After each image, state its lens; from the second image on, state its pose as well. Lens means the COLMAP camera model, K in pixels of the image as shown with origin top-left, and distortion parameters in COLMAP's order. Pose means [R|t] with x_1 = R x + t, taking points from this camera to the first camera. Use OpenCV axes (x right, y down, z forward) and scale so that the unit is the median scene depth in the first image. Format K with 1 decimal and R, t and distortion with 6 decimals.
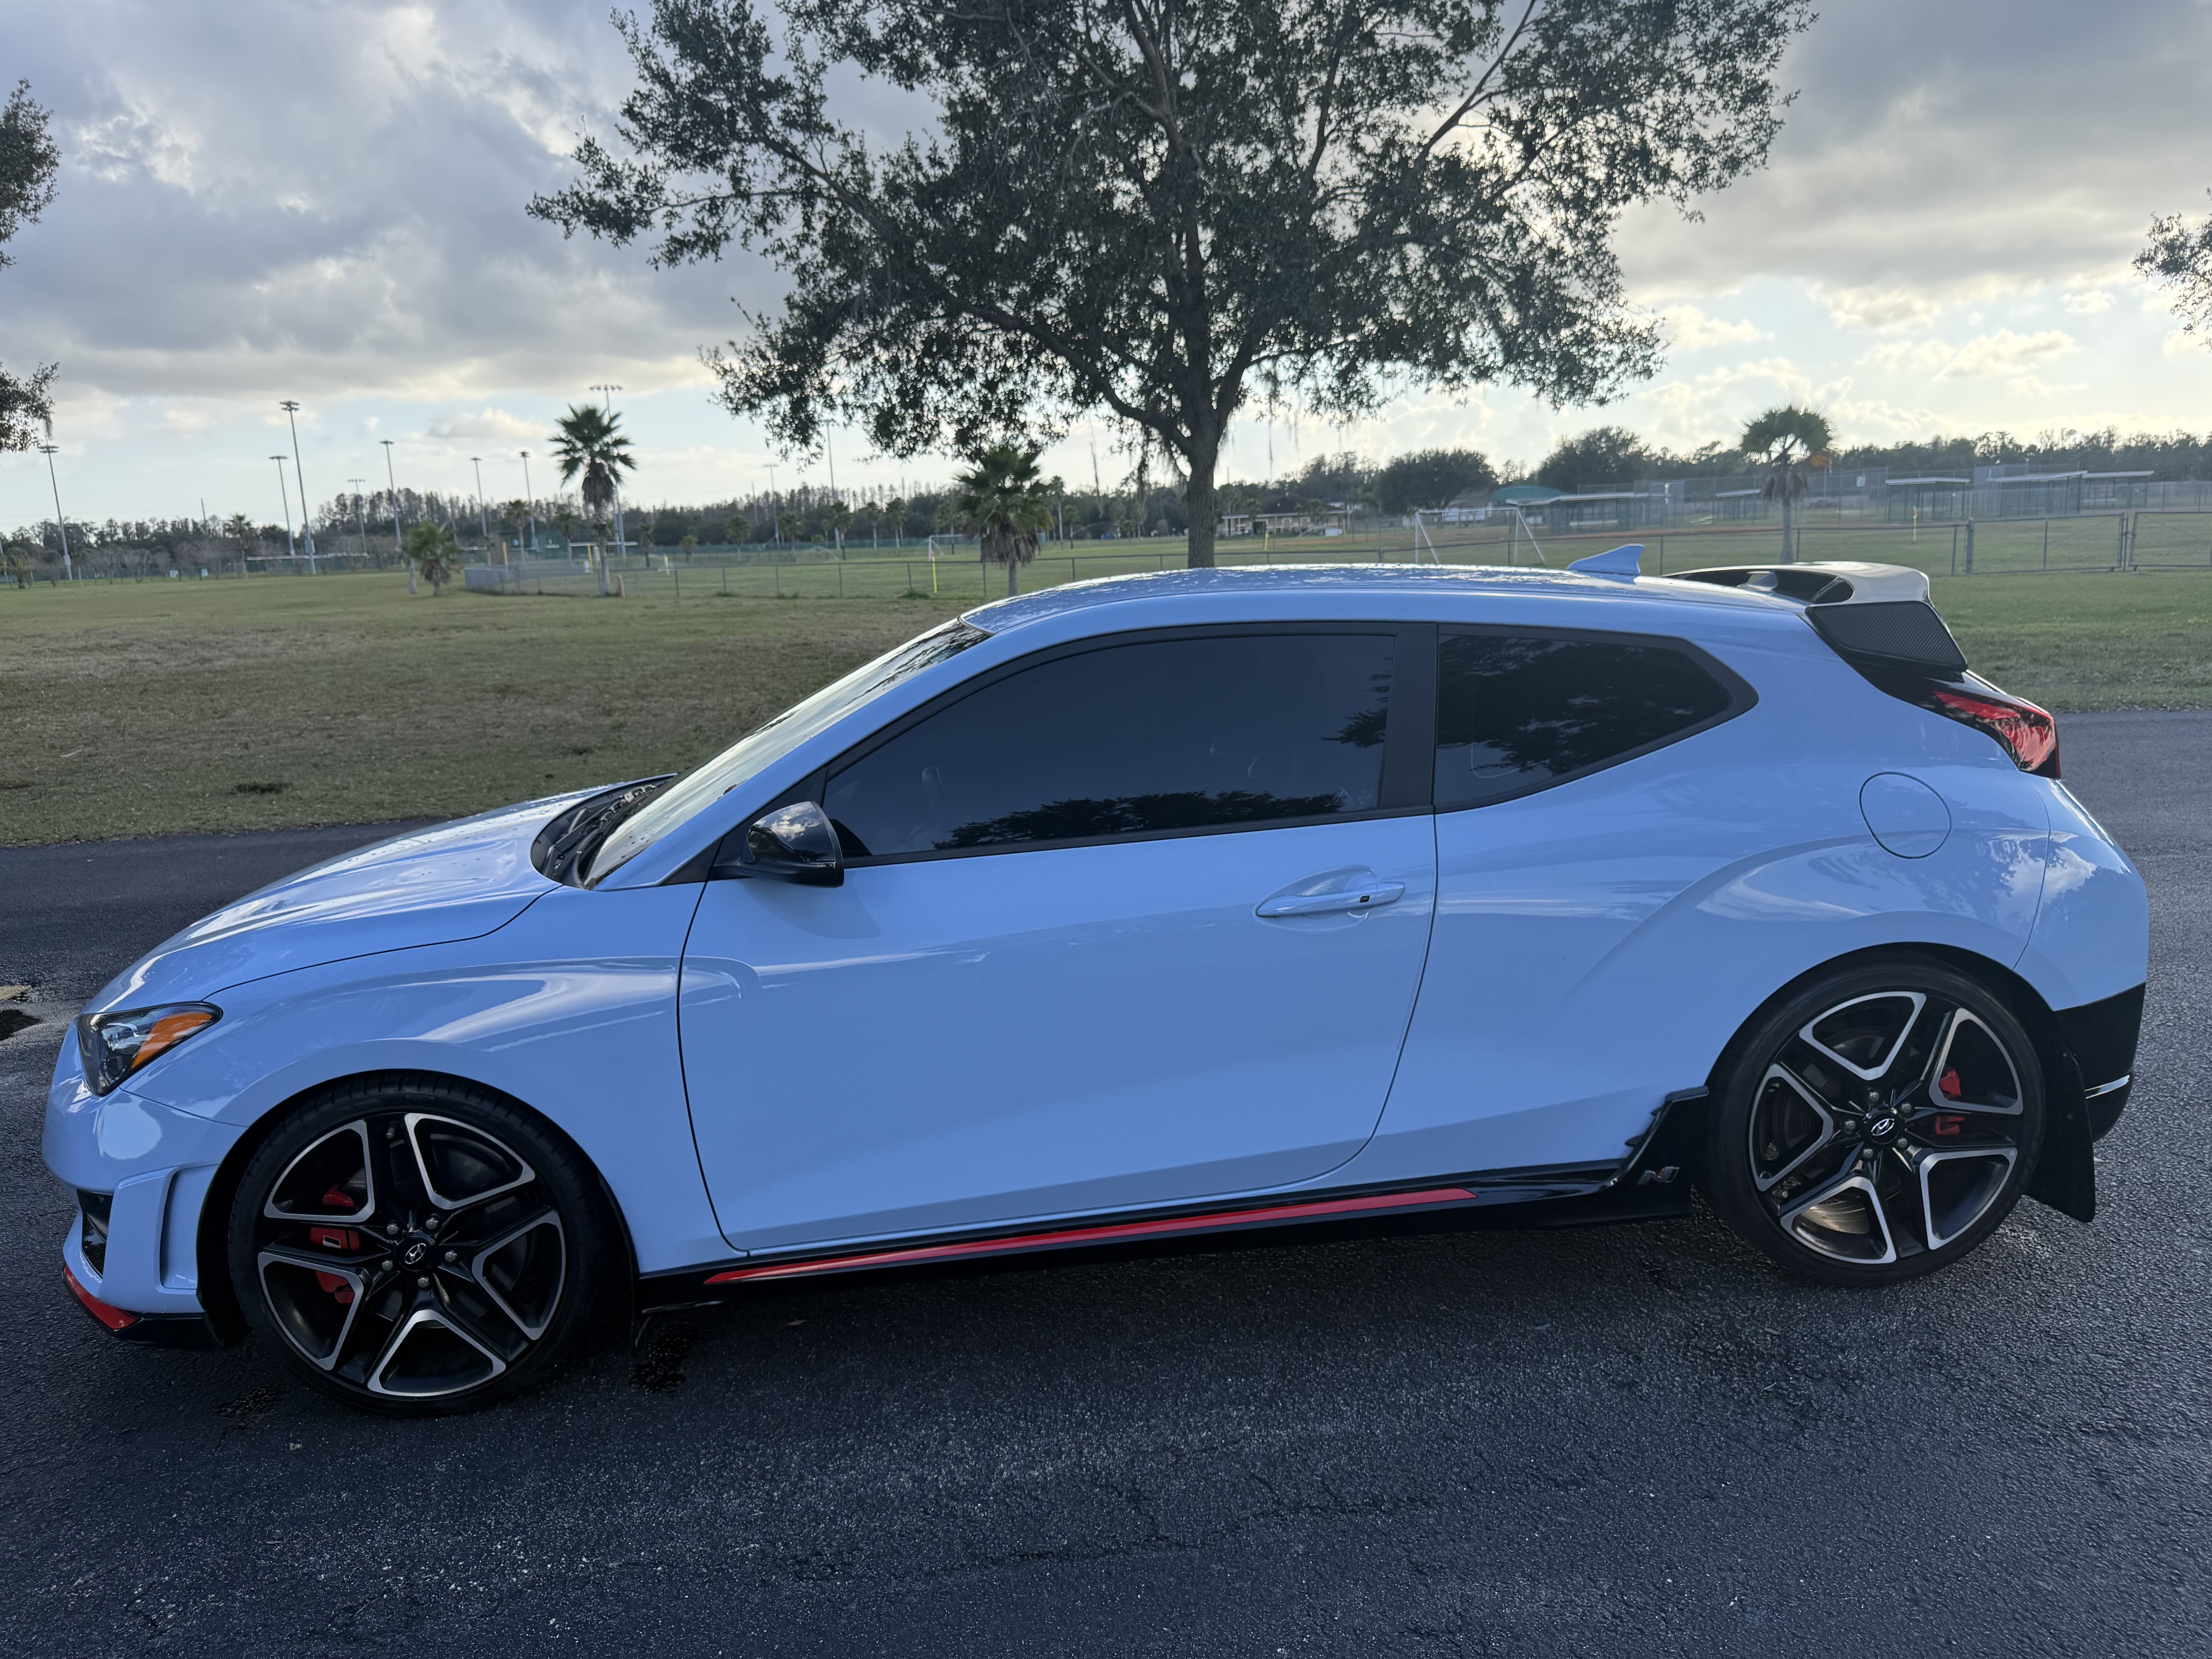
lens RADIAL K [[1570.6, 0, 1106.0], [0, 1570.6, 829.5], [0, 0, 1]] dist [-0.012717, -0.006294]
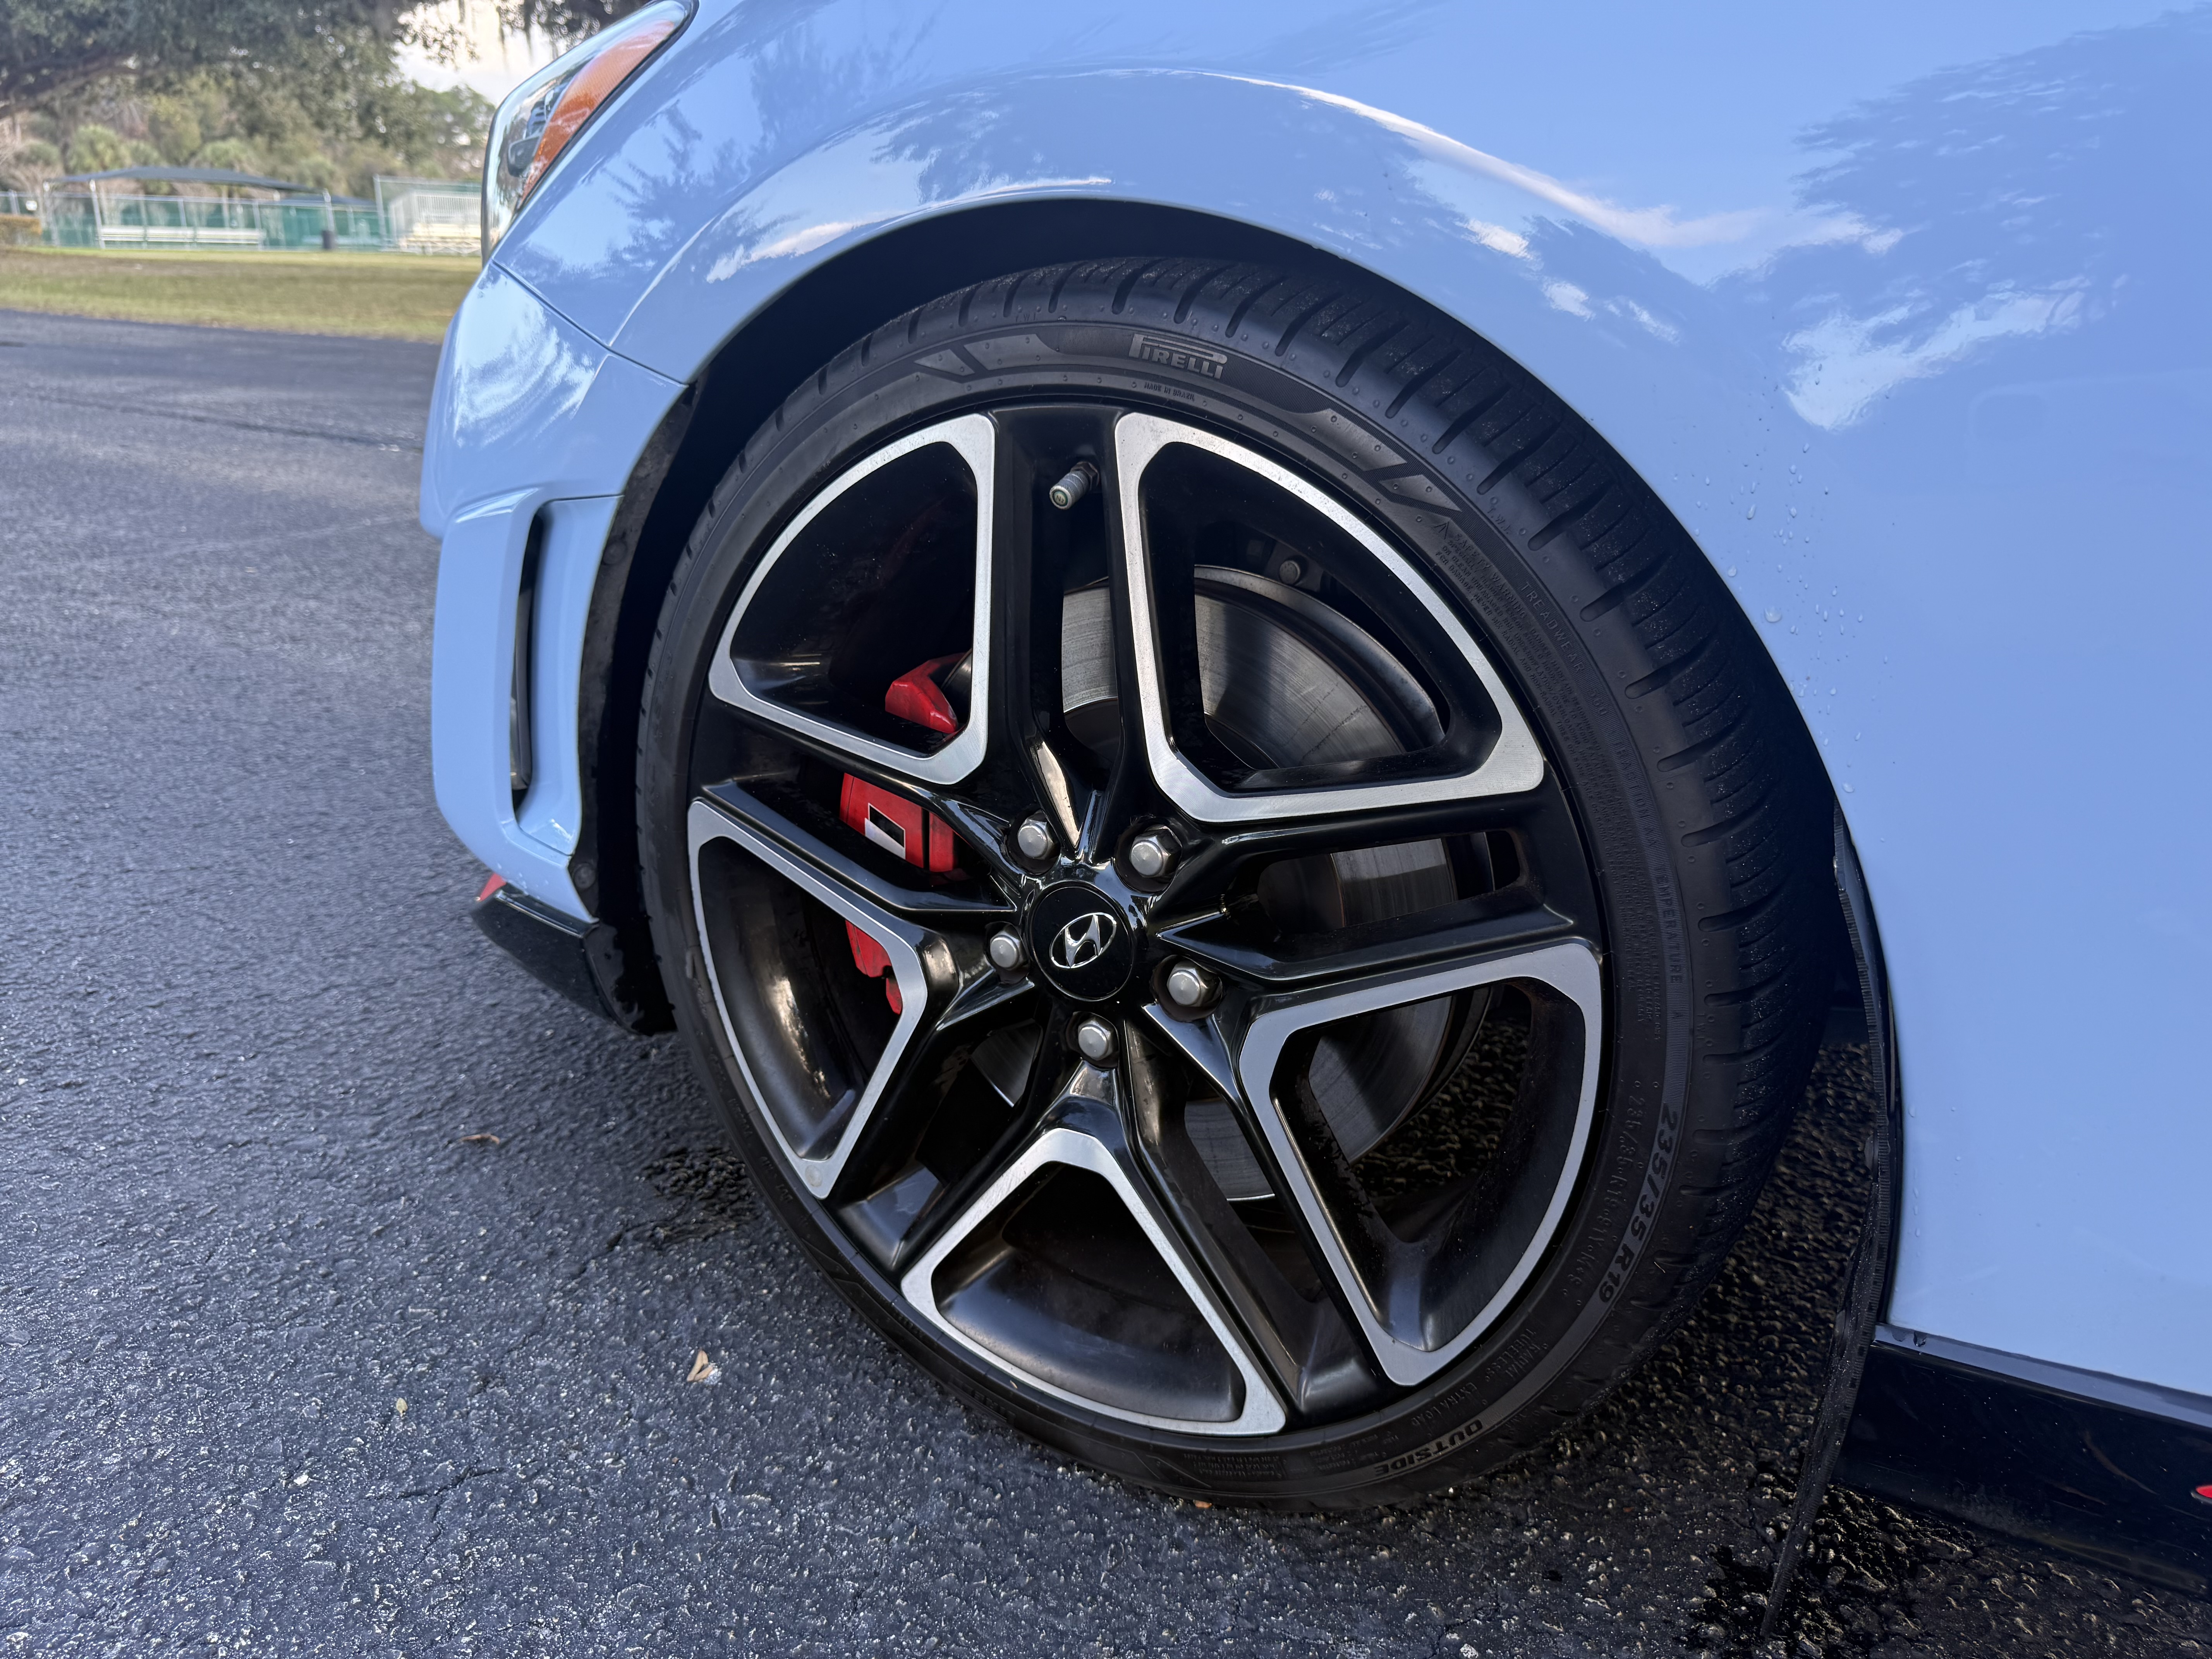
lens RADIAL K [[1549.6, 0, 1106.0], [0, 1549.6, 829.5], [0, 0, 1]] dist [0.217426, -0.001092]
pose [[0.803734, 0.257755, -0.536259, -0.285894], [-0.176303, 0.963989, 0.199105, 0.191532], [0.568268, -0.065484, 0.820234, 0.762113]]
